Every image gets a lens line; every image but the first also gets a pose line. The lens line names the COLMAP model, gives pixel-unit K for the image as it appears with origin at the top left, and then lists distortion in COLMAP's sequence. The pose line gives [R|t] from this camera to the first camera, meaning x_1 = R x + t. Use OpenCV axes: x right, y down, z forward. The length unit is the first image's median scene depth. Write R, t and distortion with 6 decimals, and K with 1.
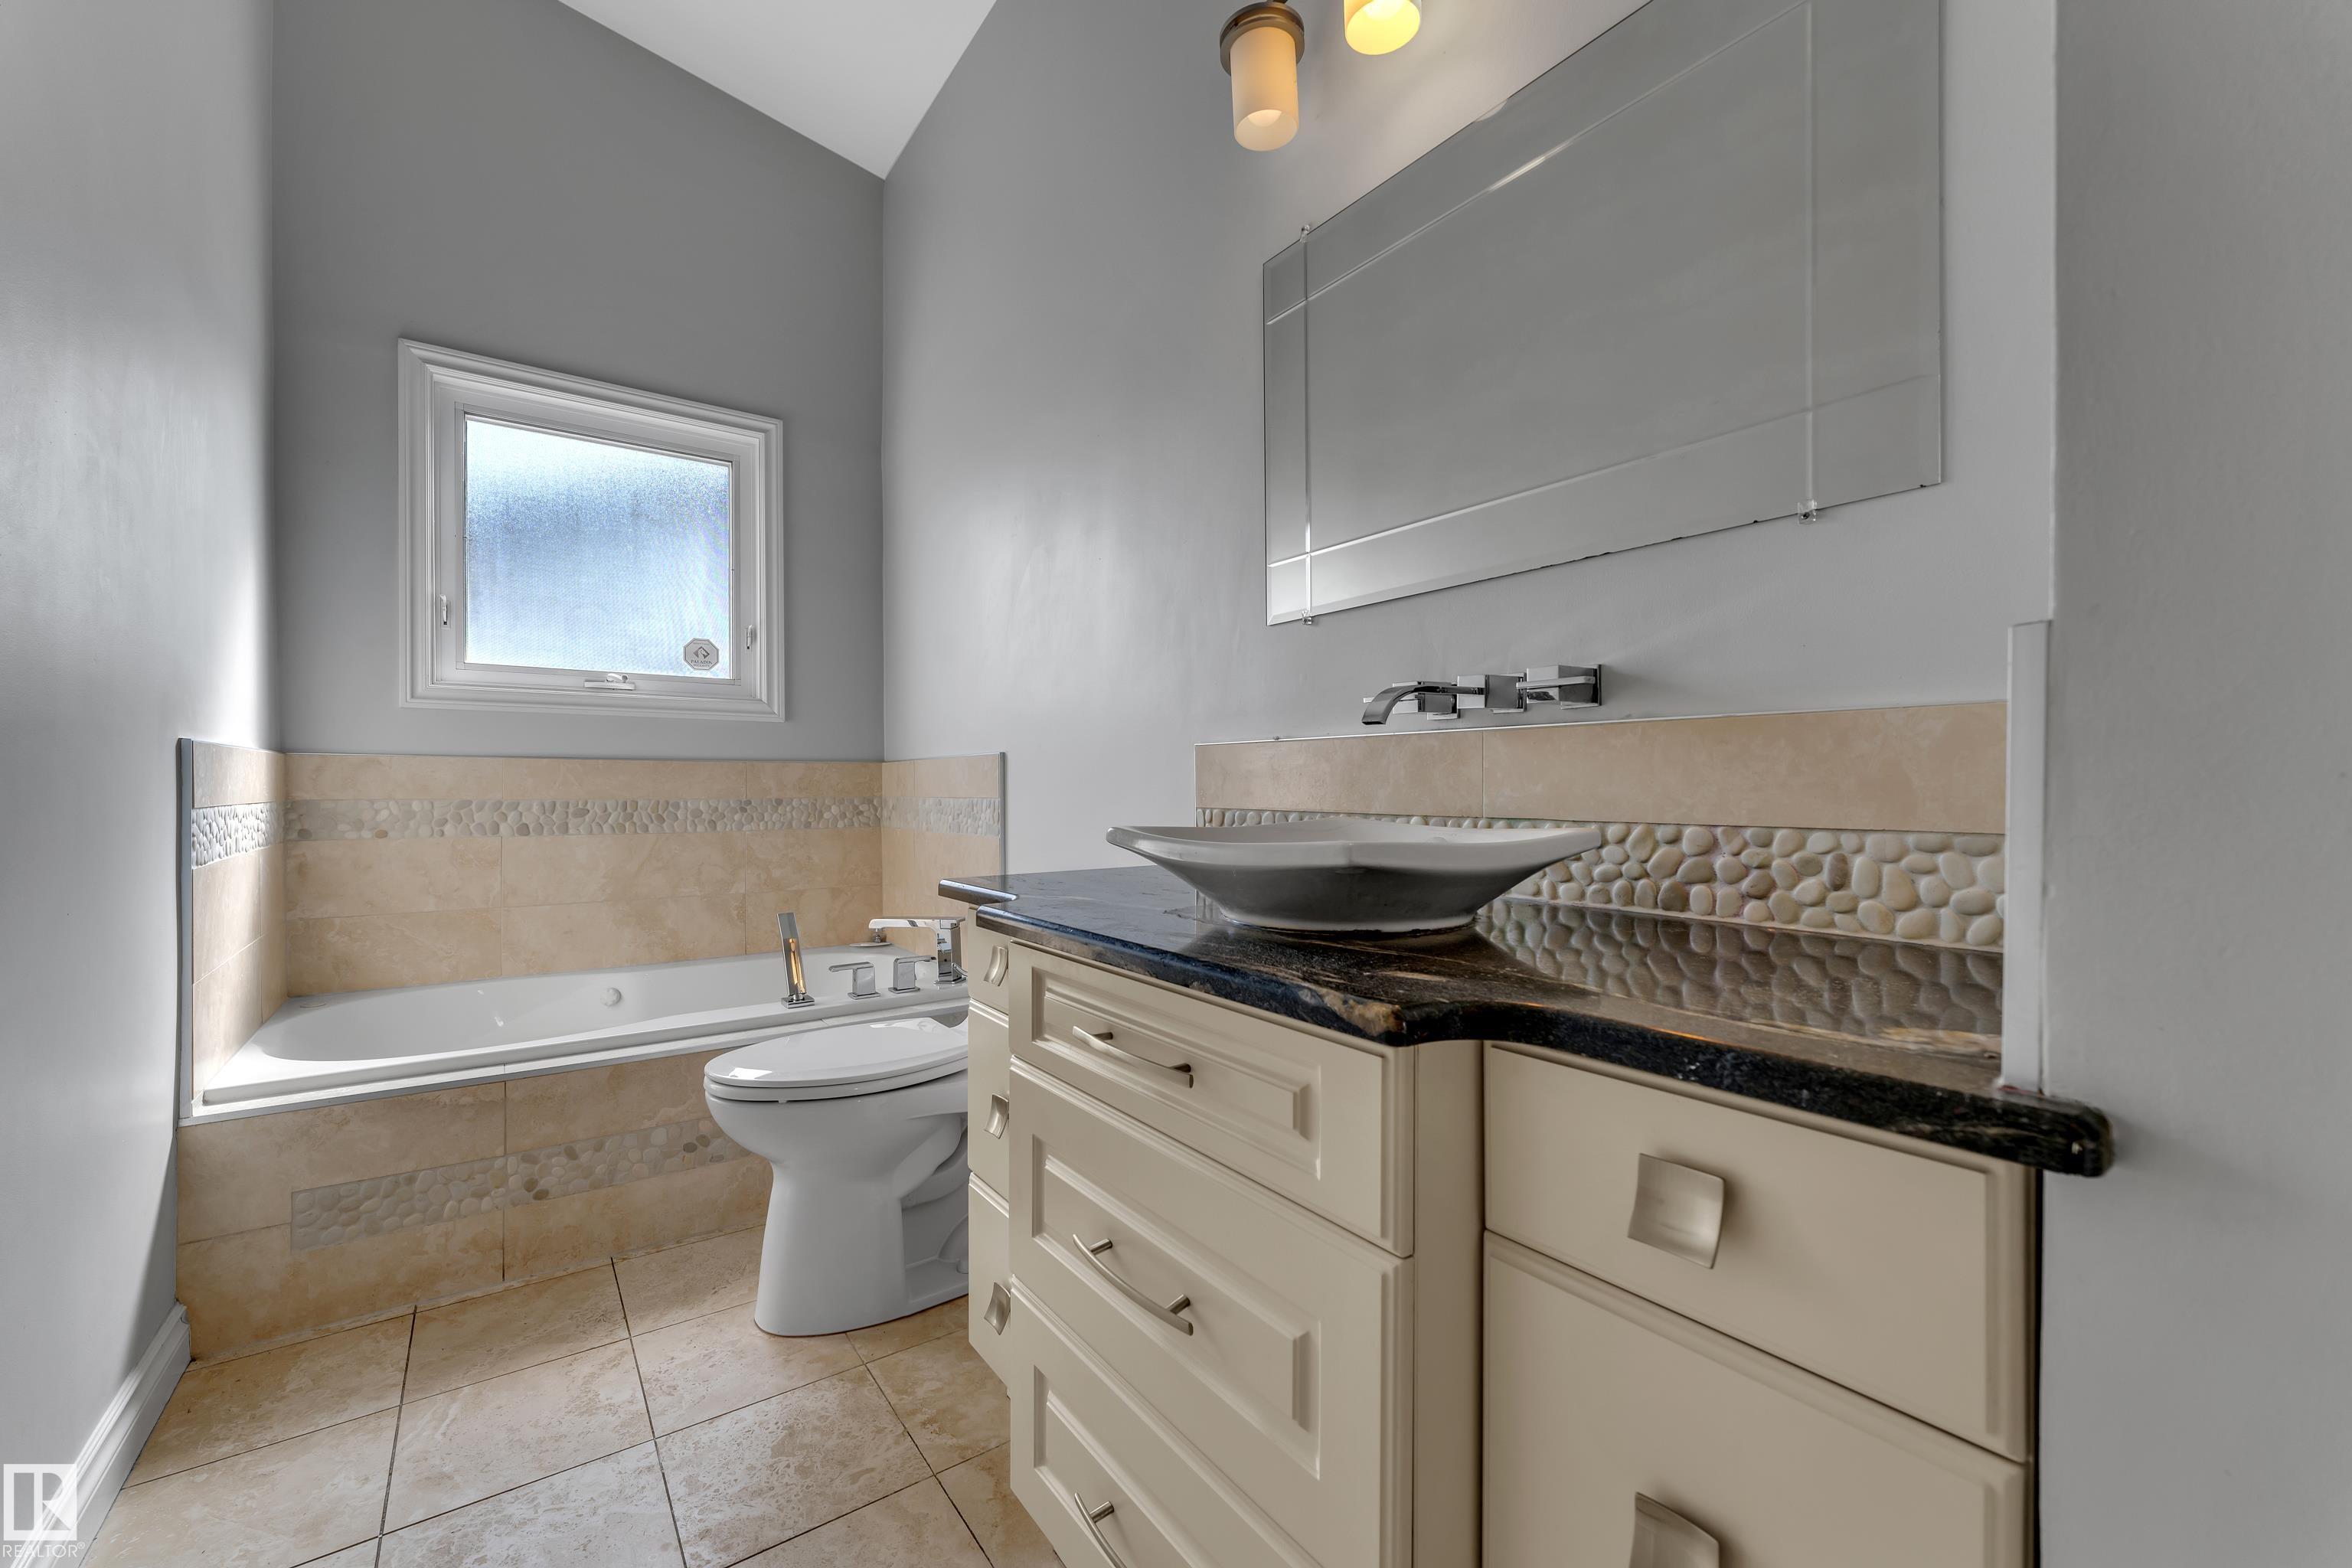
lens RADIAL K [[946.9, 0, 1163.3], [0, 946.9, 789.6], [0, 0, 1]] dist [-0.001030, 0.000613]
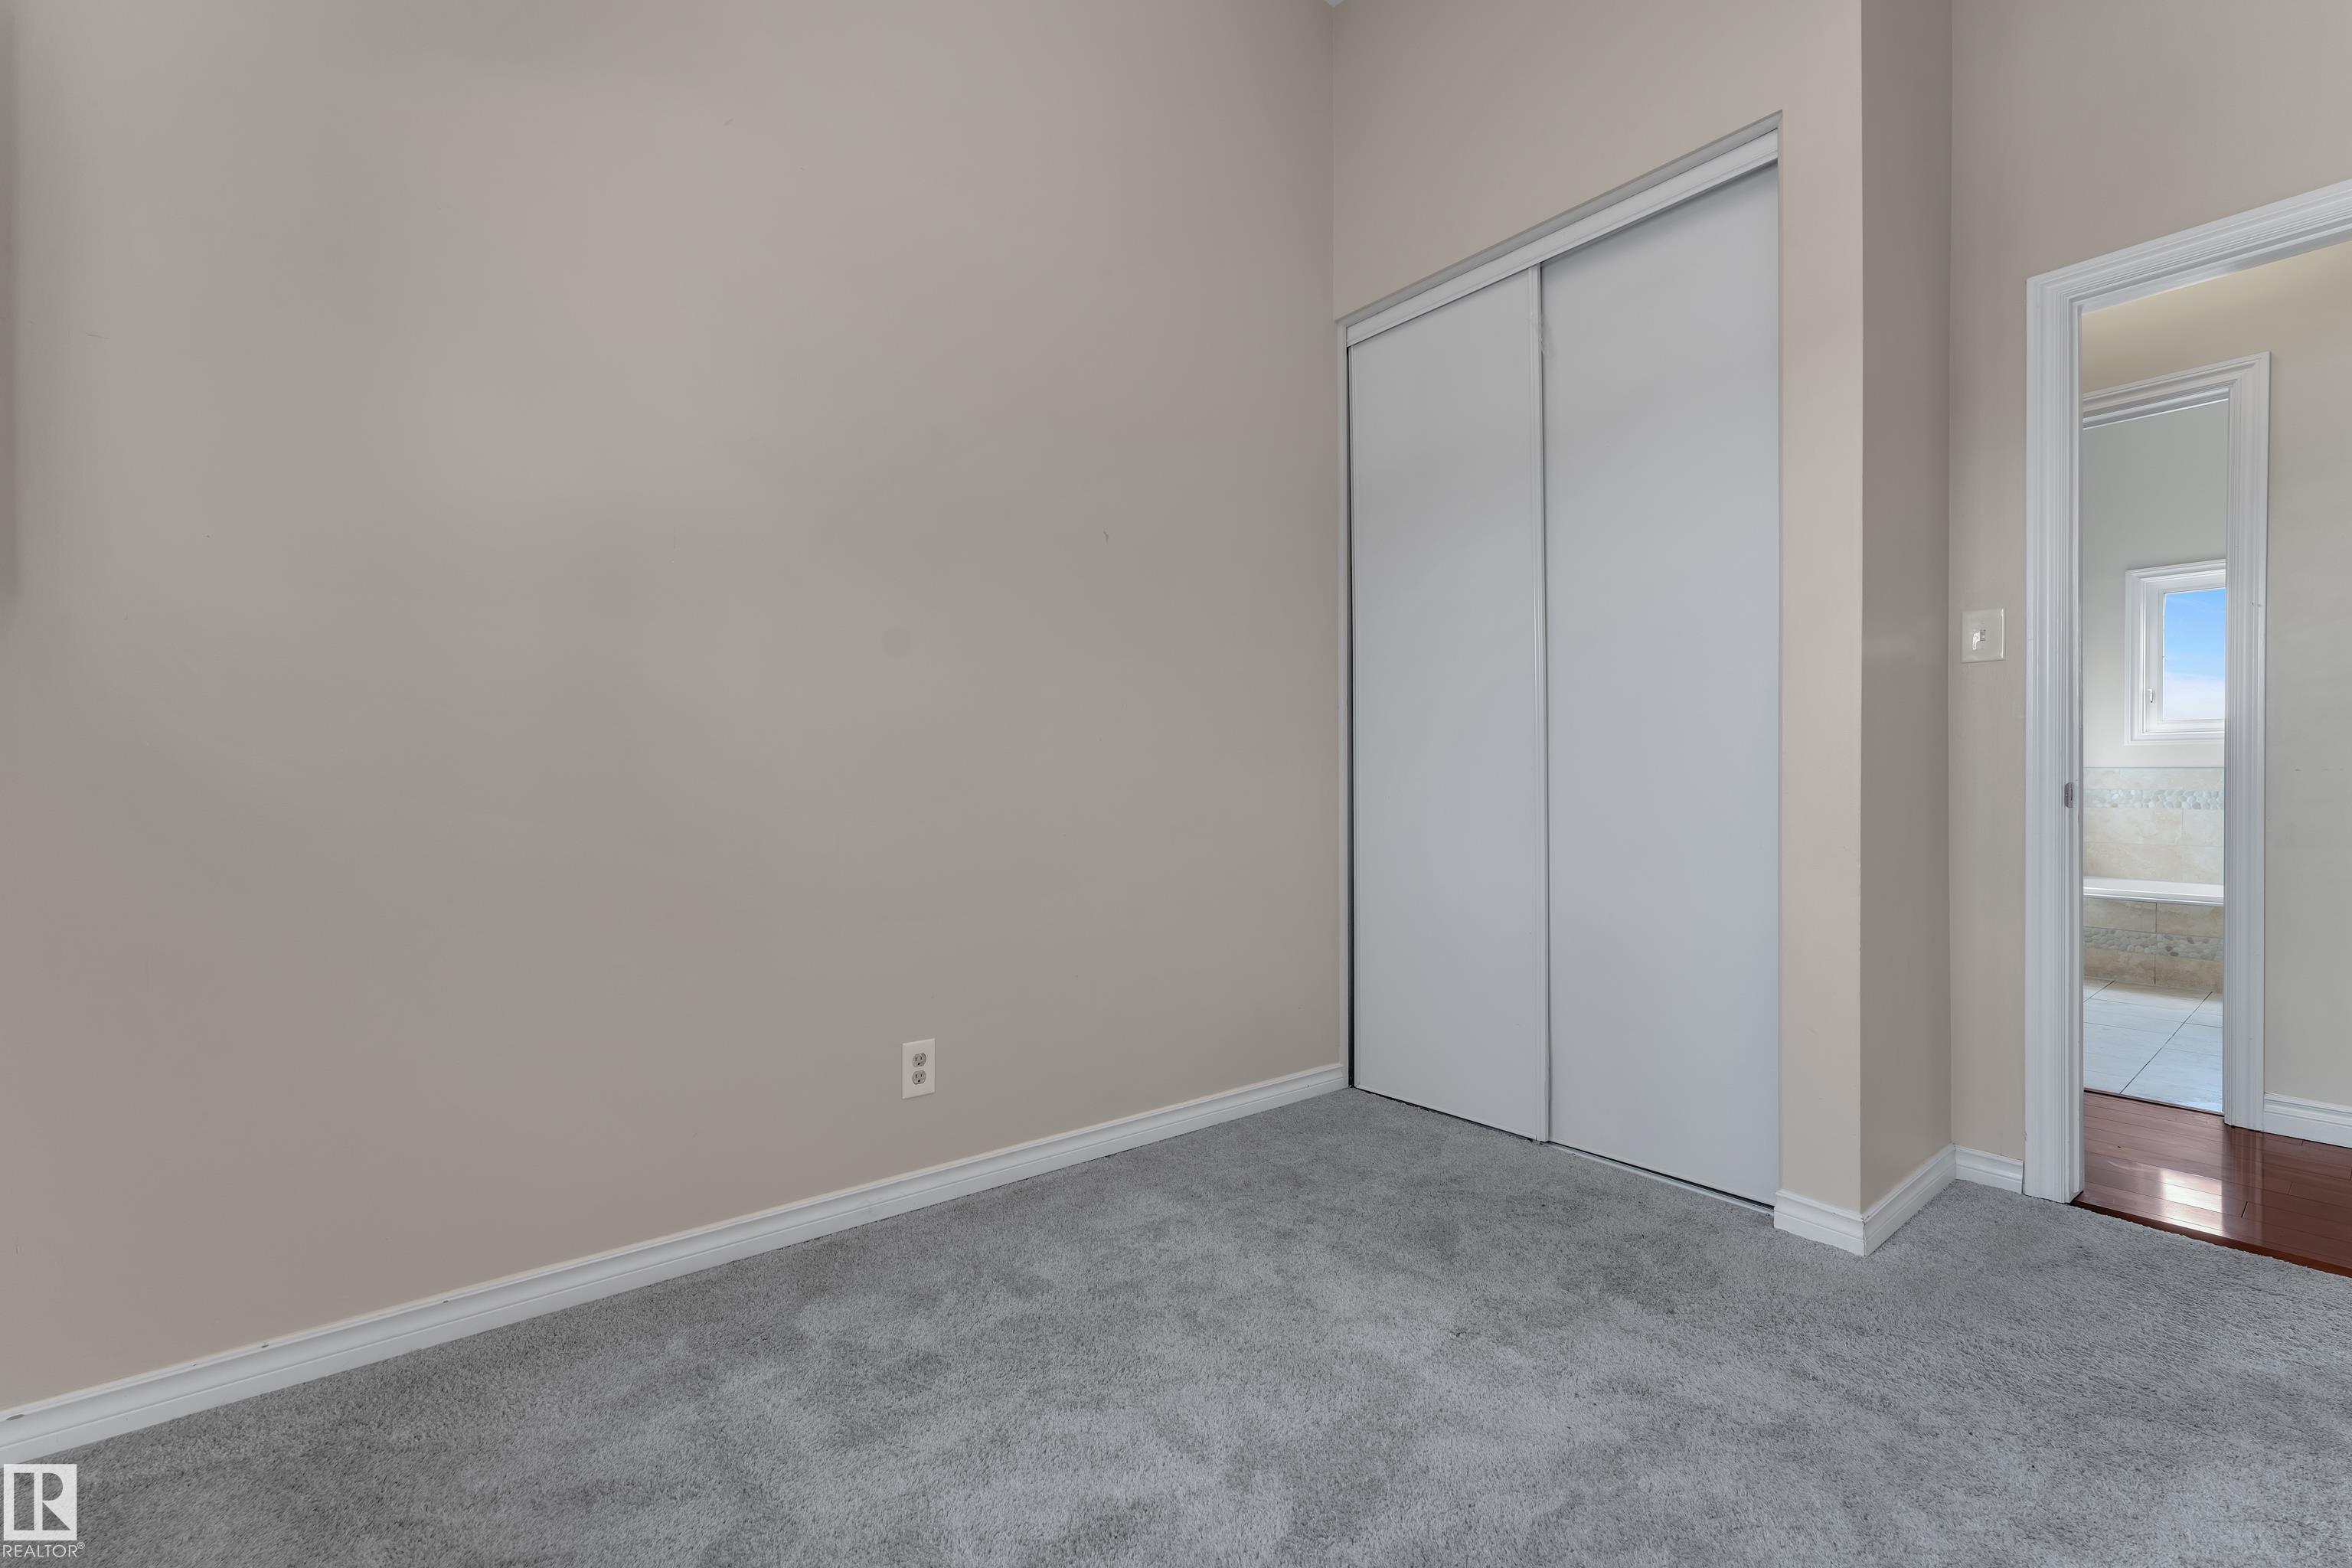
lens RADIAL K [[946.9, 0, 1161.6], [0, 946.9, 793.6], [0, 0, 1]] dist [-0.001030, 0.000613]
pose [[0.044917, 0.001936, -0.998989, 1.542218], [-0.006459, 0.999978, 0.001648, 0.038105], [0.998970, 0.006378, 0.044929, -1.586057]]
